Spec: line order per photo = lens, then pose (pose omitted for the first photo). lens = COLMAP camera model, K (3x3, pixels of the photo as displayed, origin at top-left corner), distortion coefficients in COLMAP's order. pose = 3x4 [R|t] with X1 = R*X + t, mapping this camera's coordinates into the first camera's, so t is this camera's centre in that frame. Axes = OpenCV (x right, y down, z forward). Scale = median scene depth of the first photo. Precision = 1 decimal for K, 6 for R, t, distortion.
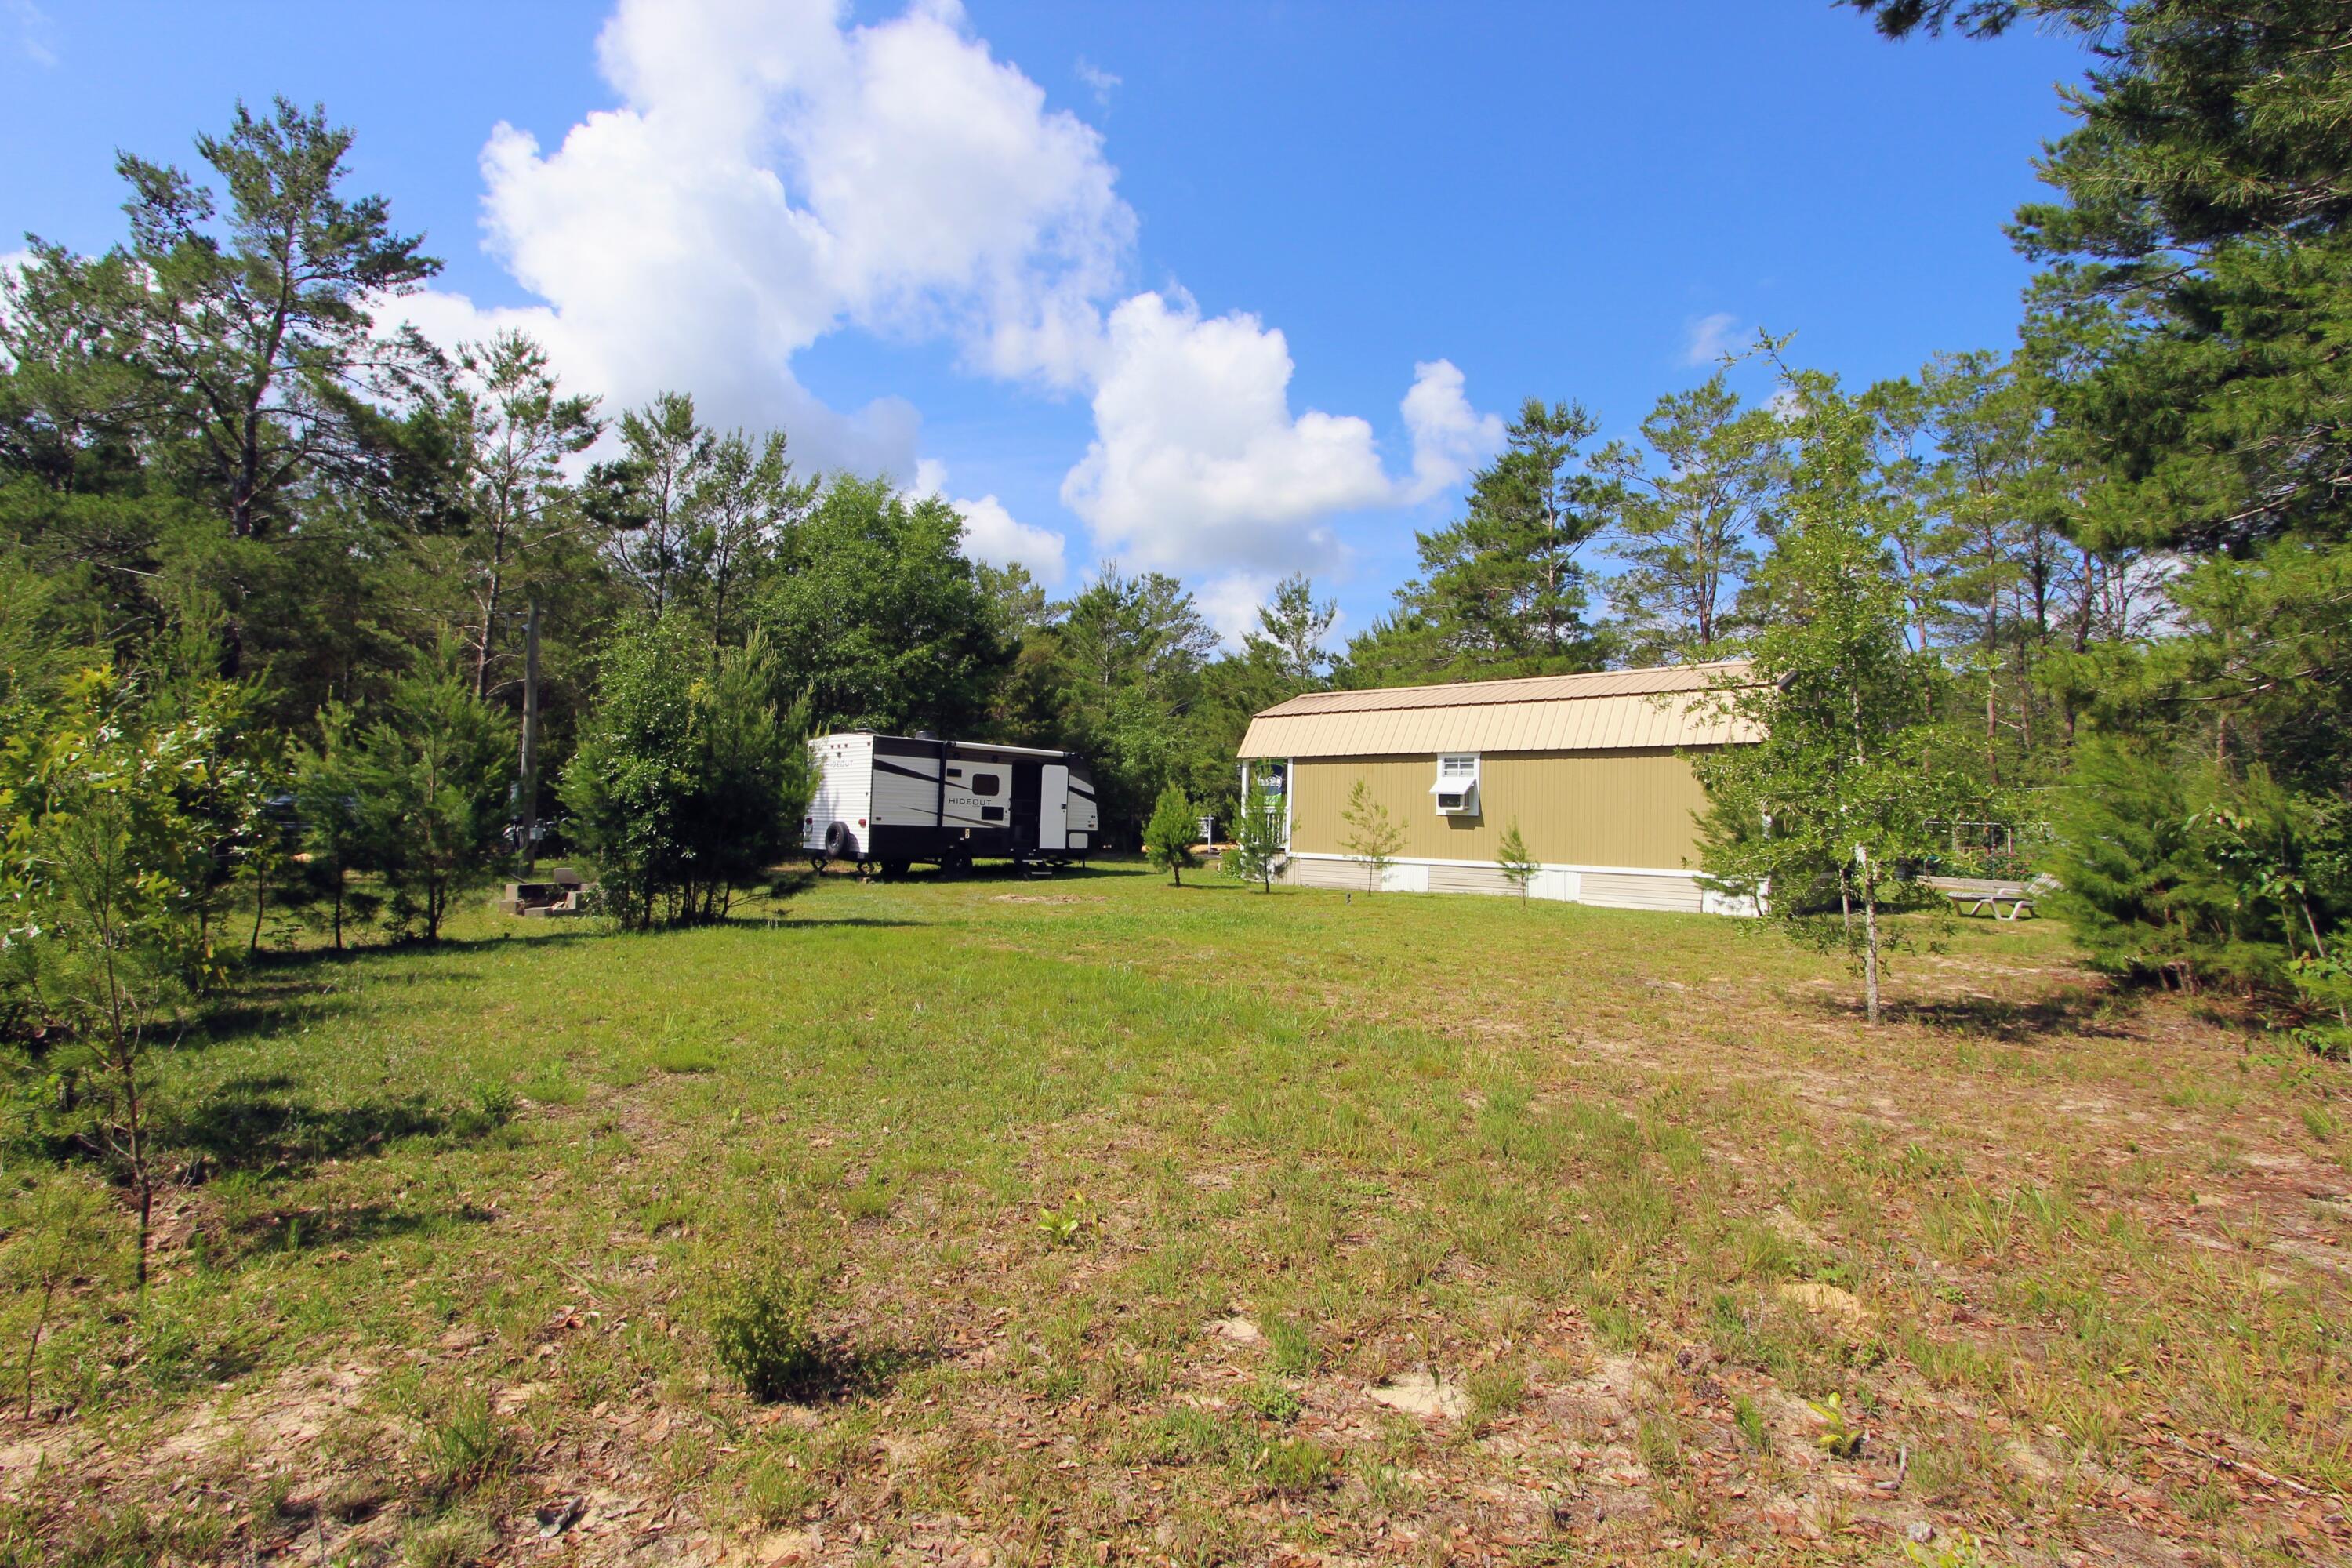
lens RADIAL K [[1095.7, 0, 1178.2], [0, 1095.7, 773.9], [0, 0, 1]] dist [-0.018526, 0.005194]
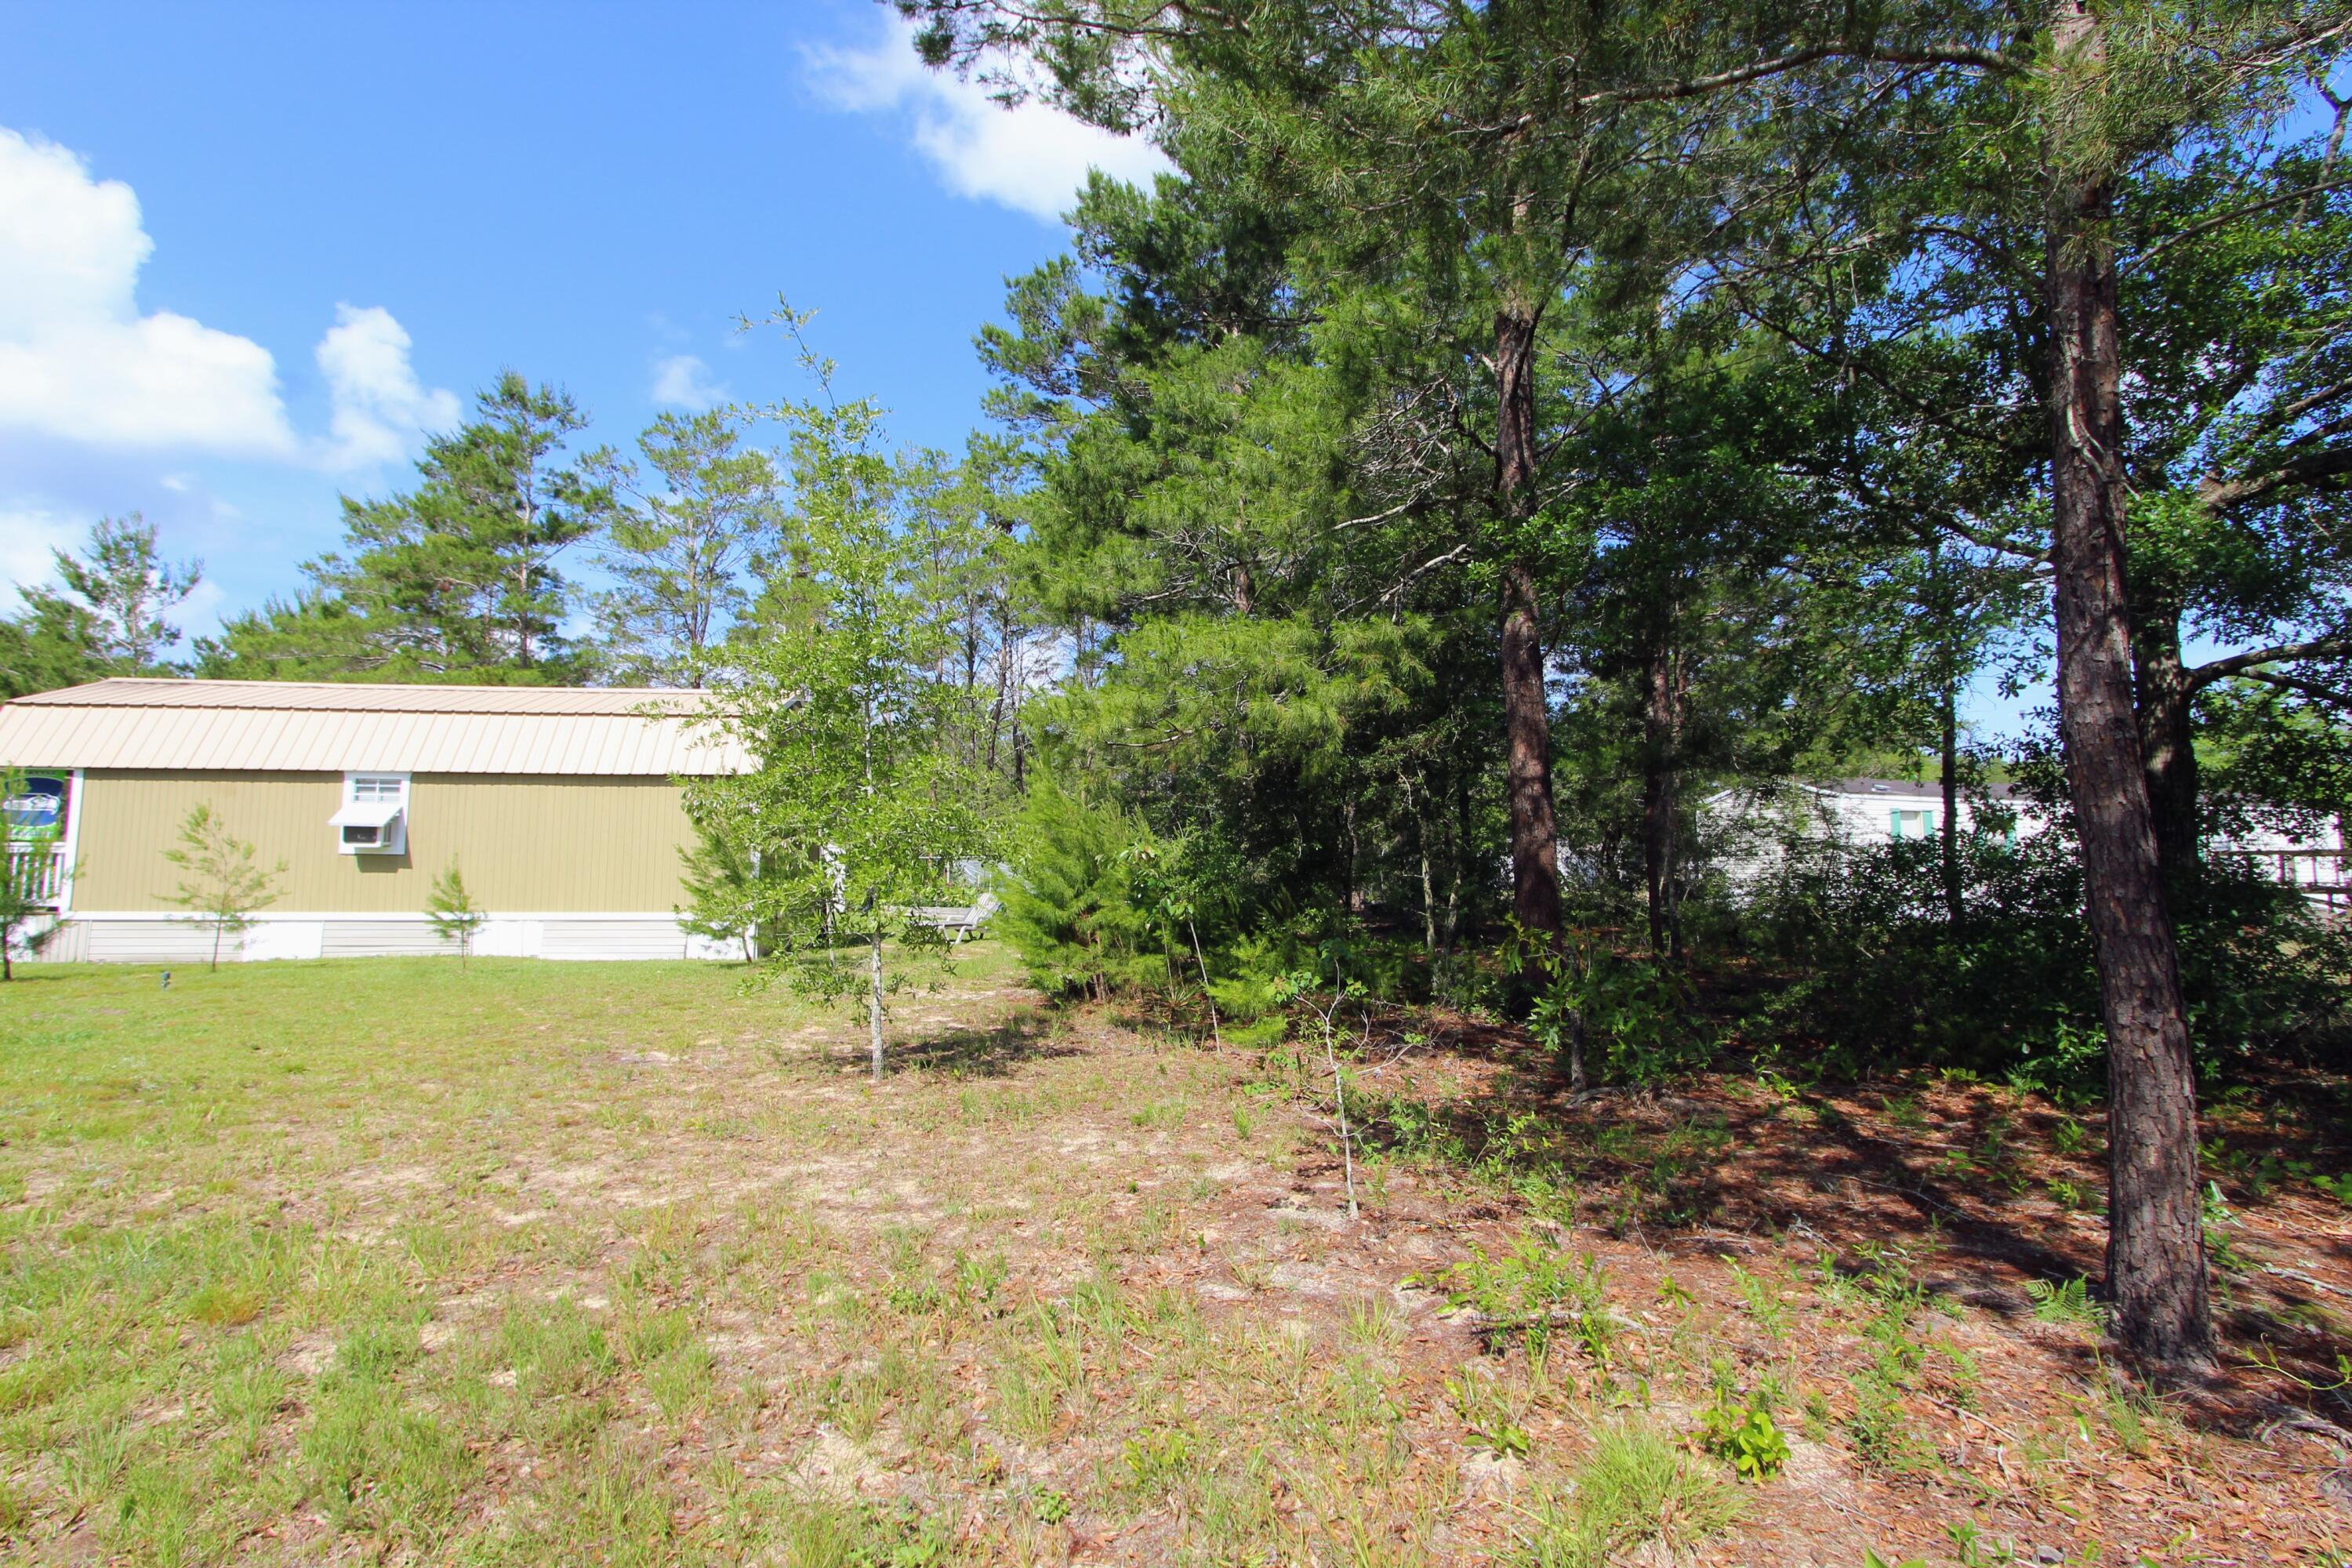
lens RADIAL K [[1095.7, 0, 1178.2], [0, 1095.7, 773.9], [0, 0, 1]] dist [-0.018526, 0.005194]
pose [[0.641214, 0.046725, 0.765939, 0.038530], [-0.021017, 0.998839, -0.043338, 0.003643], [-0.767075, 0.011691, 0.641451, 0.096959]]
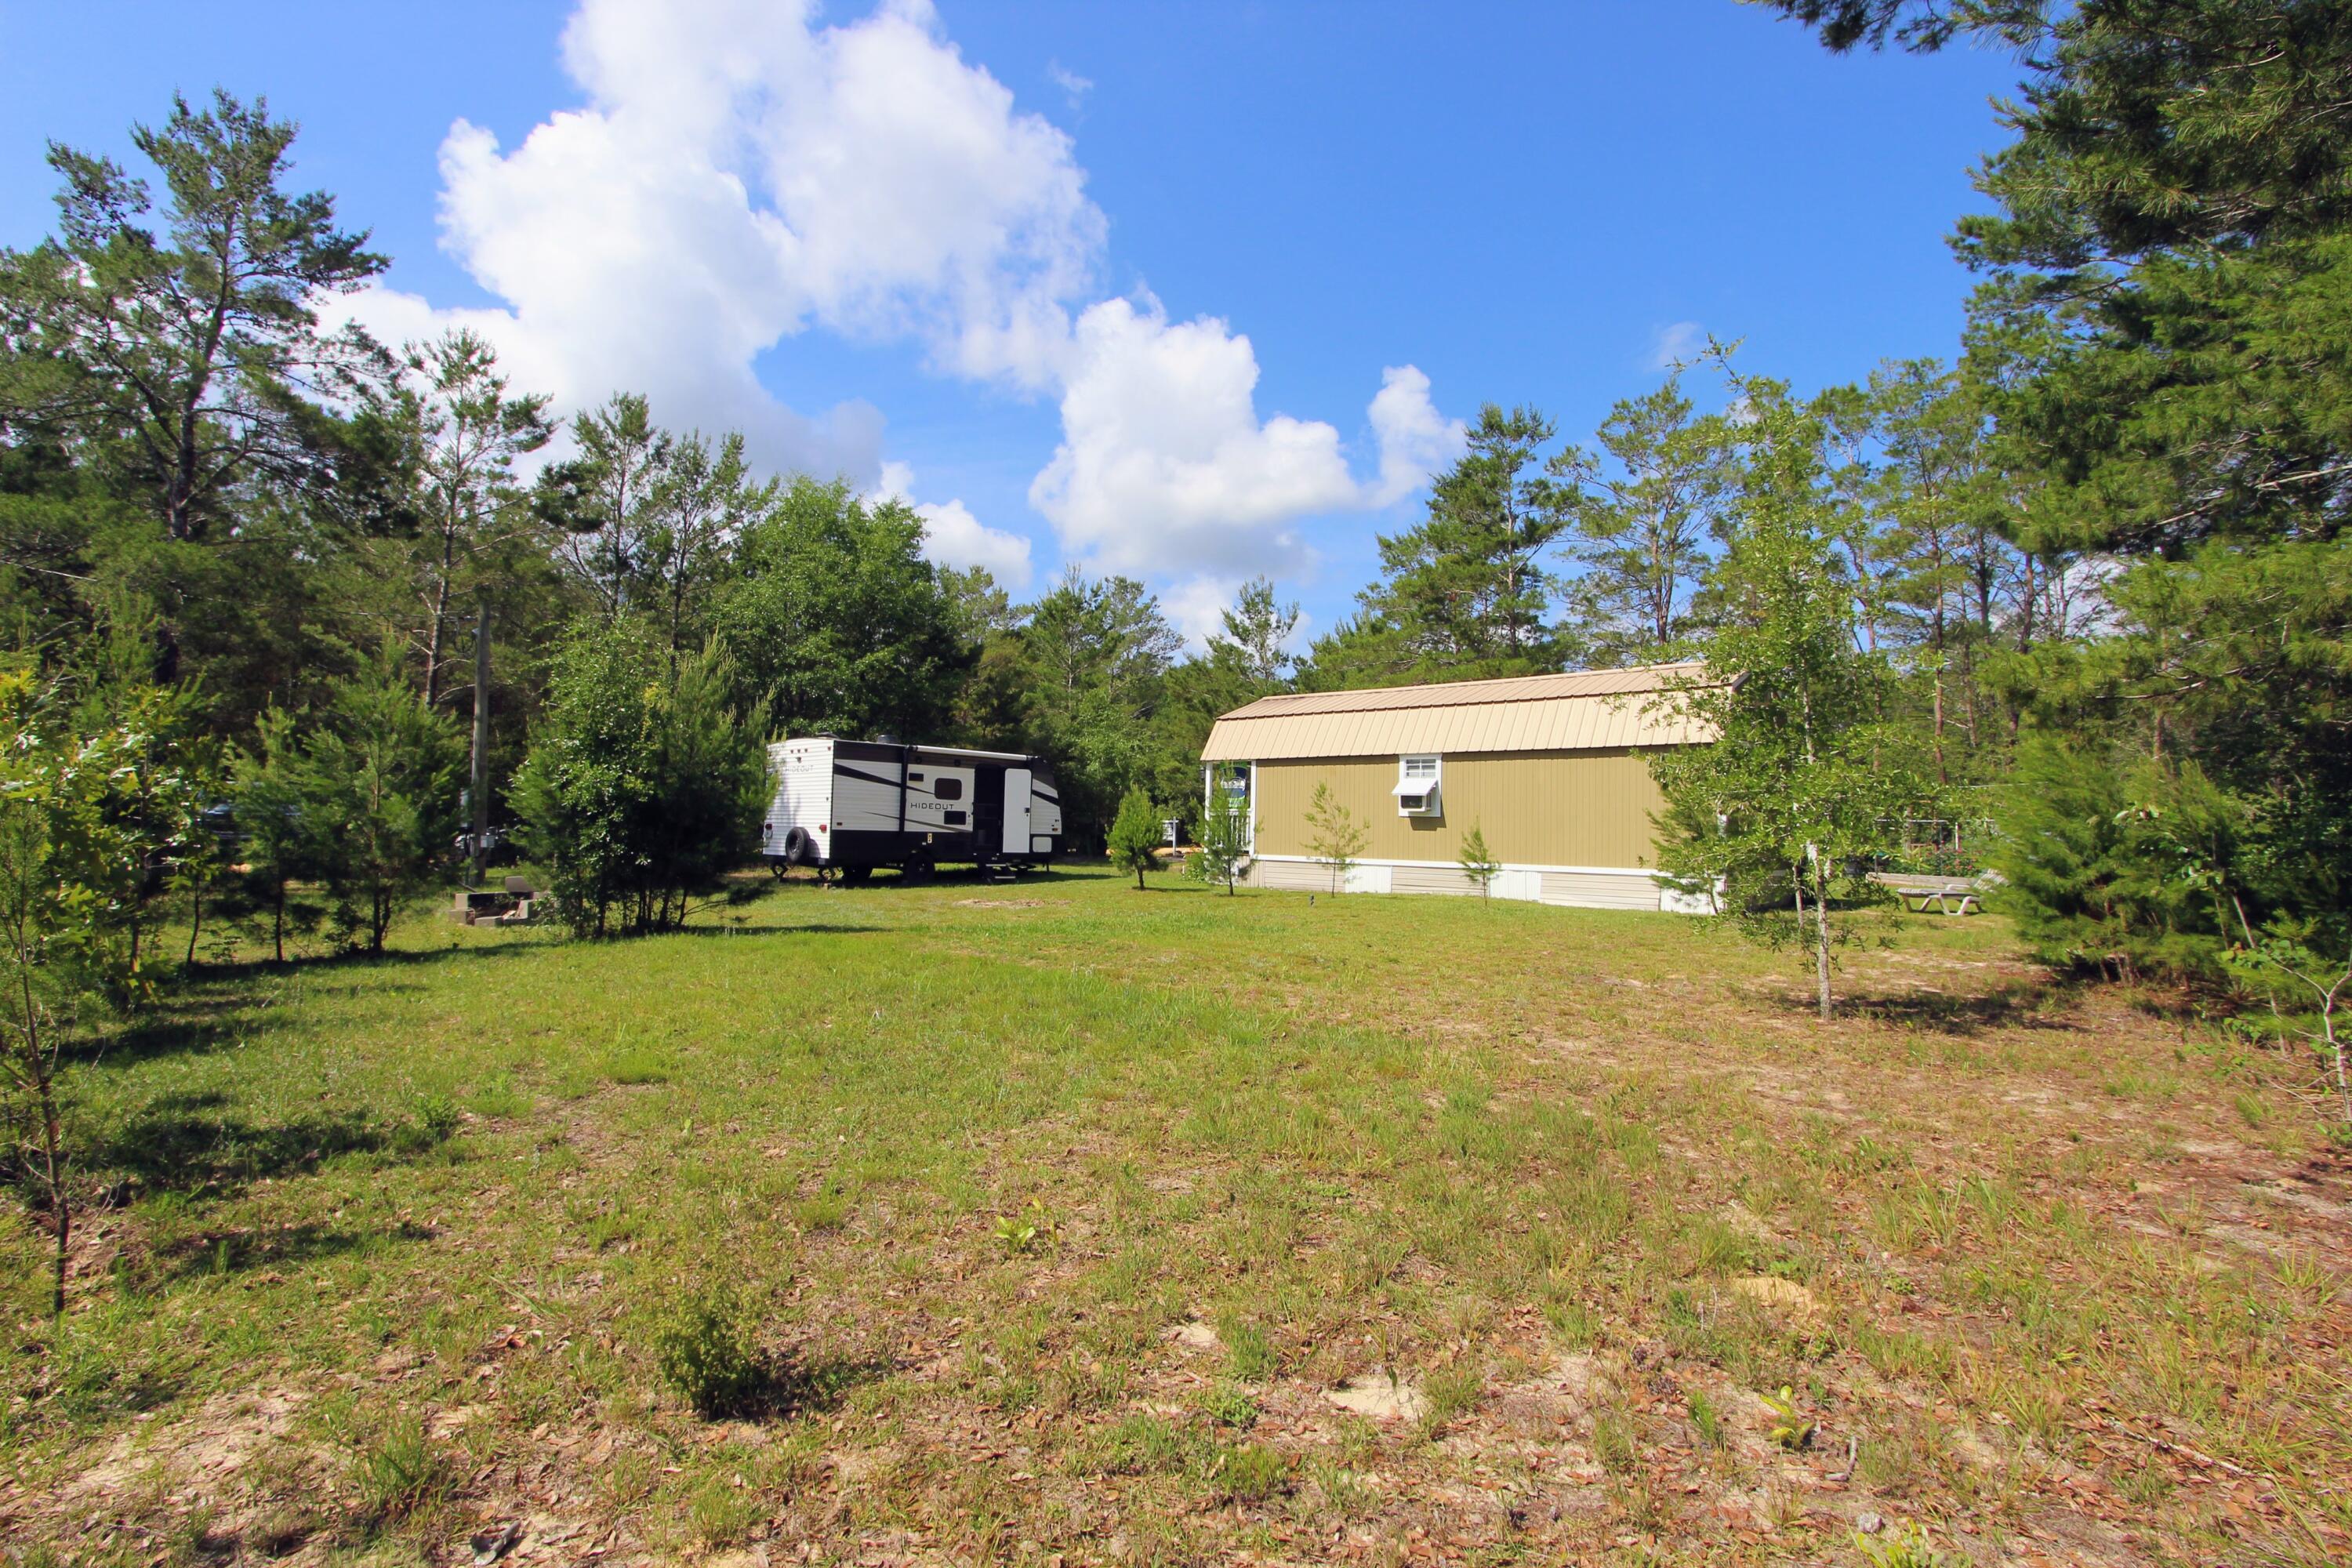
lens RADIAL K [[1095.4, 0, 1177.1], [0, 1095.4, 771.5], [0, 0, 1]] dist [-0.018306, 0.004992]
pose [[0.999511, -0.005691, 0.030756, 0.001993], [0.005845, 0.999971, -0.004909, 0.000229], [-0.030727, 0.005087, 0.999515, 0.001108]]
